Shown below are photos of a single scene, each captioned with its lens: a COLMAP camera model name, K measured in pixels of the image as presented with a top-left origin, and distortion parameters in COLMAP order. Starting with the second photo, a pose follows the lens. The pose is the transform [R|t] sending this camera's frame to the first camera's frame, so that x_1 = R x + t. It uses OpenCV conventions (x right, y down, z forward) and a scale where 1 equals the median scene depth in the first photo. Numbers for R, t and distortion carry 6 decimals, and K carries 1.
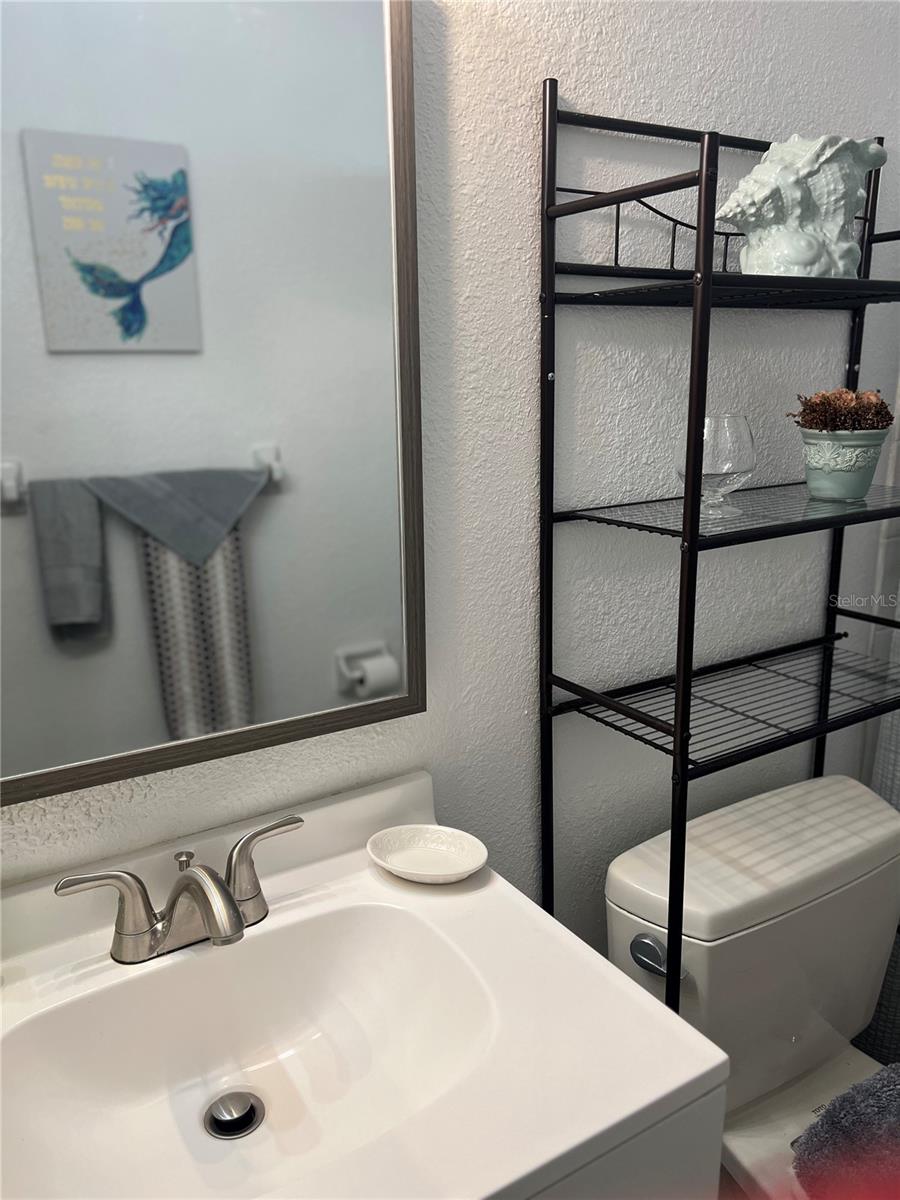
lens RADIAL K [[901.4, 0, 454.1], [0, 901.4, 620.4], [0, 0, 1]] dist [0.054882, -0.064603]
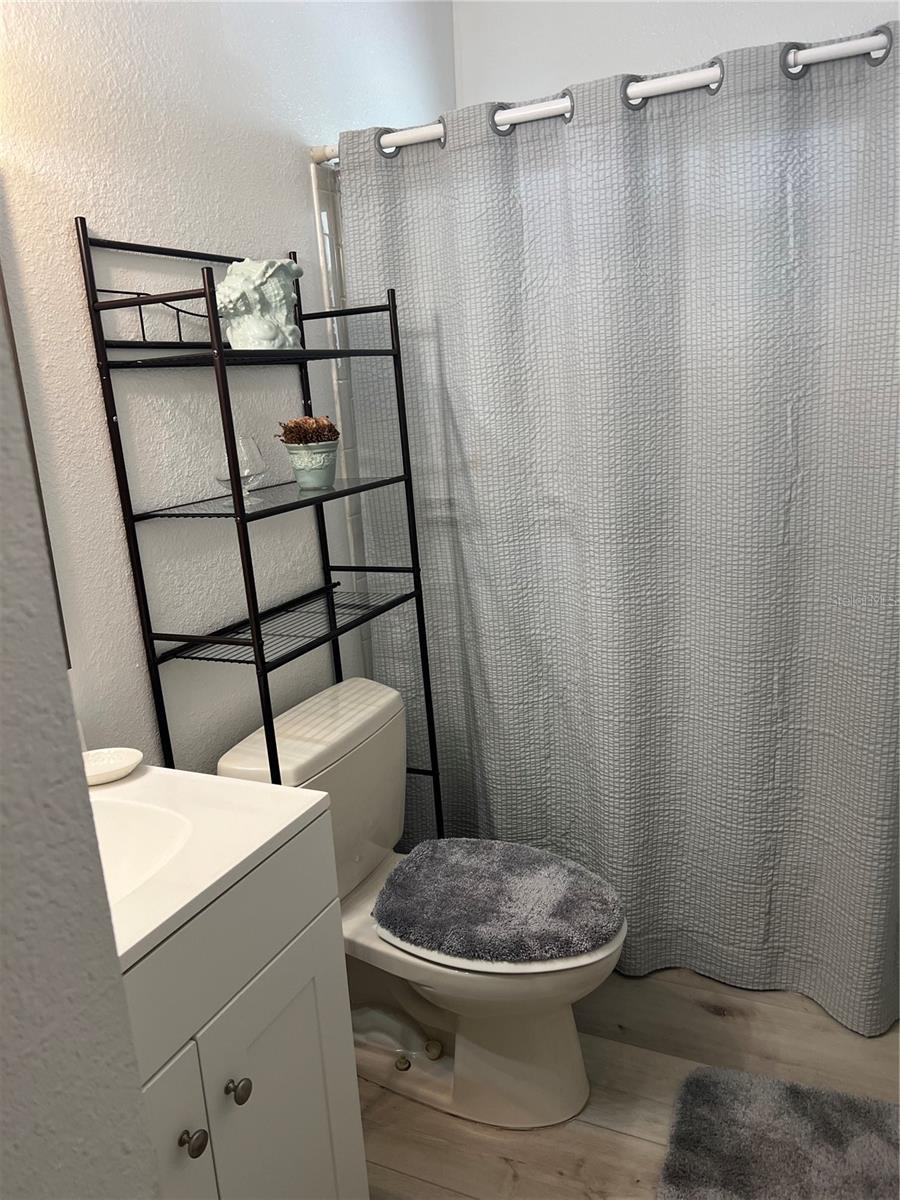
lens RADIAL K [[901.4, 0, 445.2], [0, 901.4, 611.0], [0, 0, 1]] dist [0.054882, -0.064603]
pose [[0.842148, -0.170550, 0.511566, -0.222427], [0.193768, 0.981014, 0.008075, 0.105230], [-0.503230, 0.092325, 0.859206, -0.419529]]
